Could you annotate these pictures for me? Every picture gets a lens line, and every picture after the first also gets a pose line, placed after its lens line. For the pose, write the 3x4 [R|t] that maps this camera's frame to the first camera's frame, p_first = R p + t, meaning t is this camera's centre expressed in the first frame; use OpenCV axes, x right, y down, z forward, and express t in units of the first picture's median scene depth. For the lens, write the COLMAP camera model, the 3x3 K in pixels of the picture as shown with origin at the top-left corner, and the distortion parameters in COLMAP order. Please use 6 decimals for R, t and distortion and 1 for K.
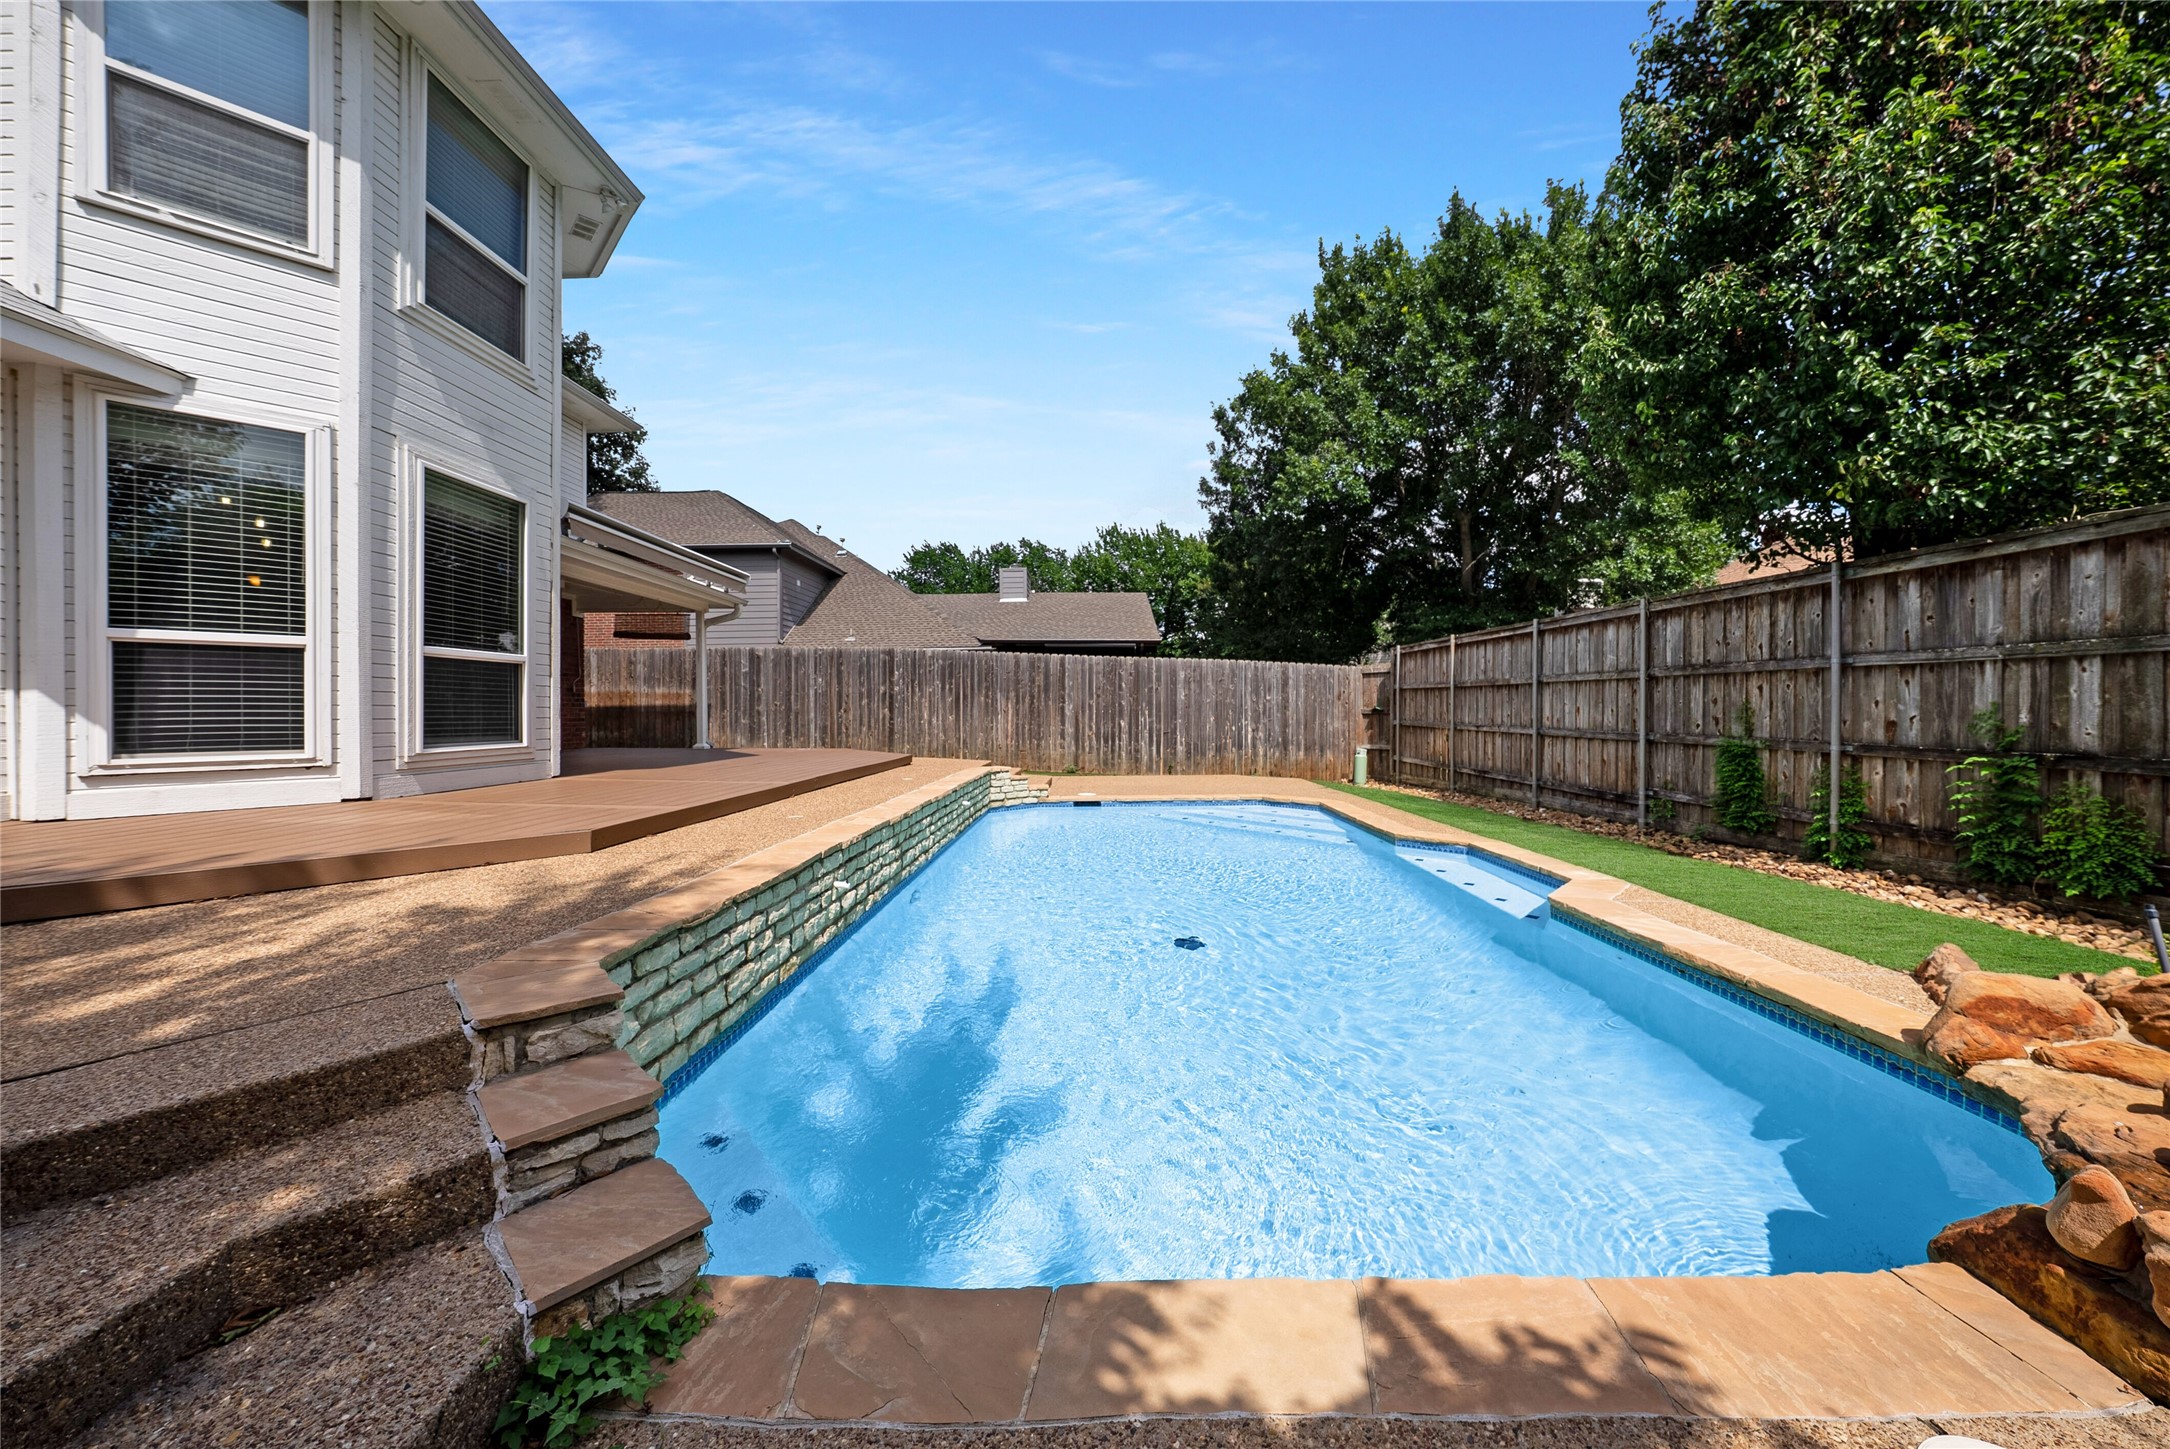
lens RADIAL K [[750.9, 0, 1089.3], [0, 750.9, 708.1], [0, 0, 1]] dist [-0.000630, 0.000184]
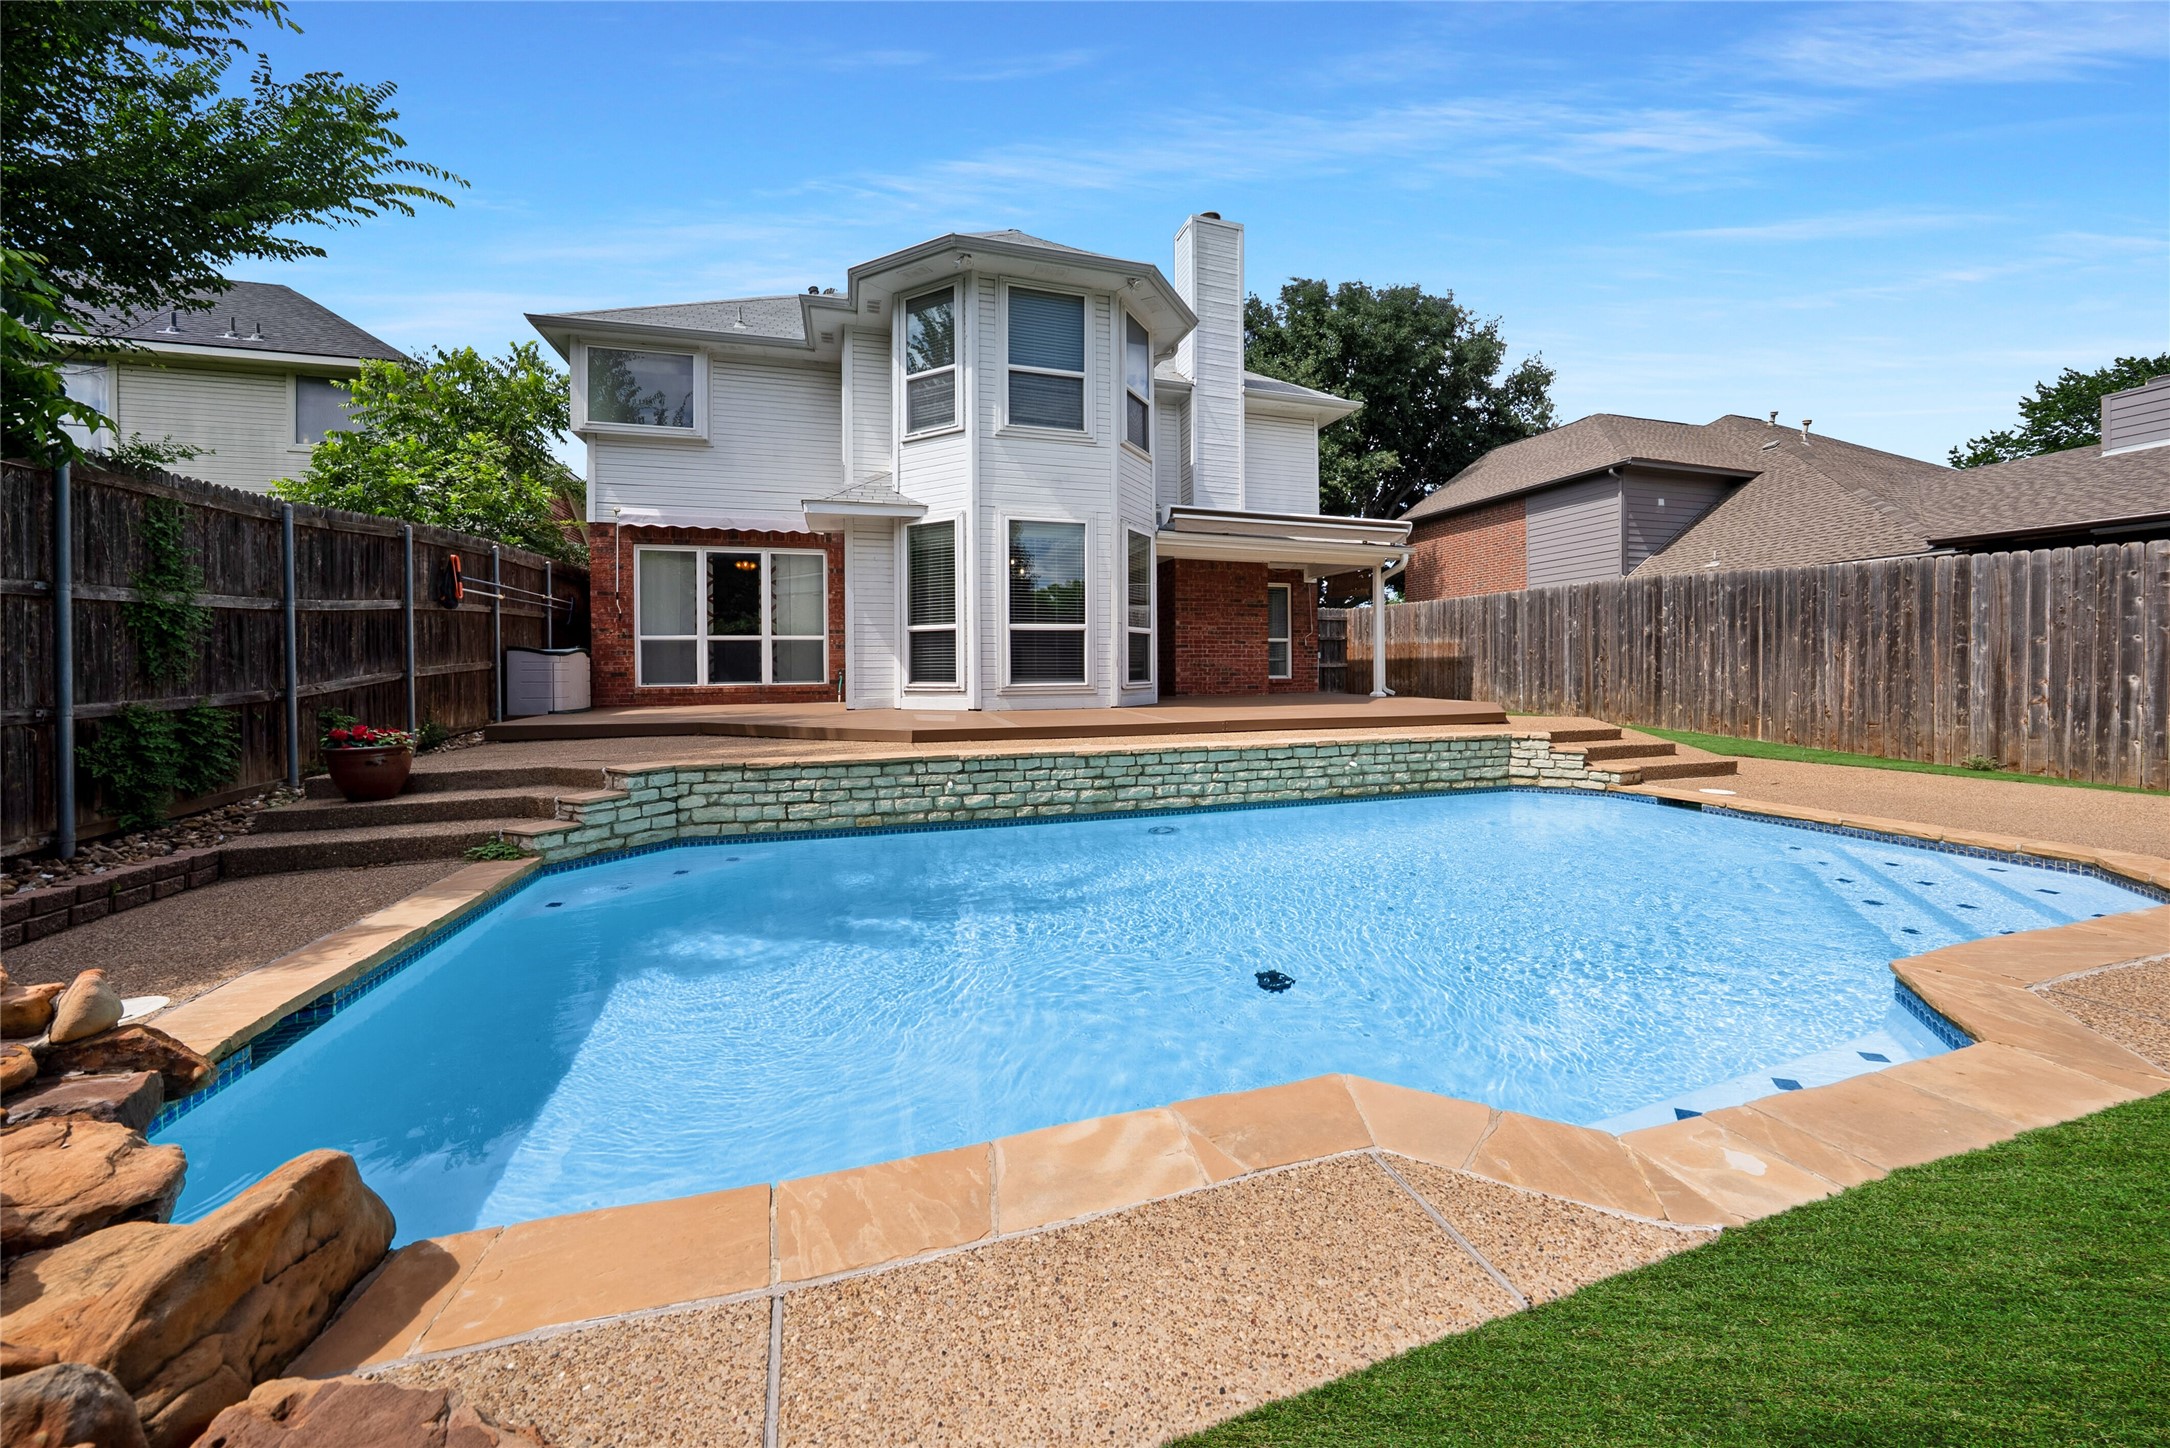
lens RADIAL K [[787.1, 0, 1096.9], [0, 787.1, 661.8], [0, 0, 1]] dist [-0.016176, 0.000385]
pose [[0.315573, -0.004875, -0.948889, 0.305078], [0.009098, 0.999956, -0.002112, 0.003145], [0.948858, -0.007967, 0.315604, 0.215194]]
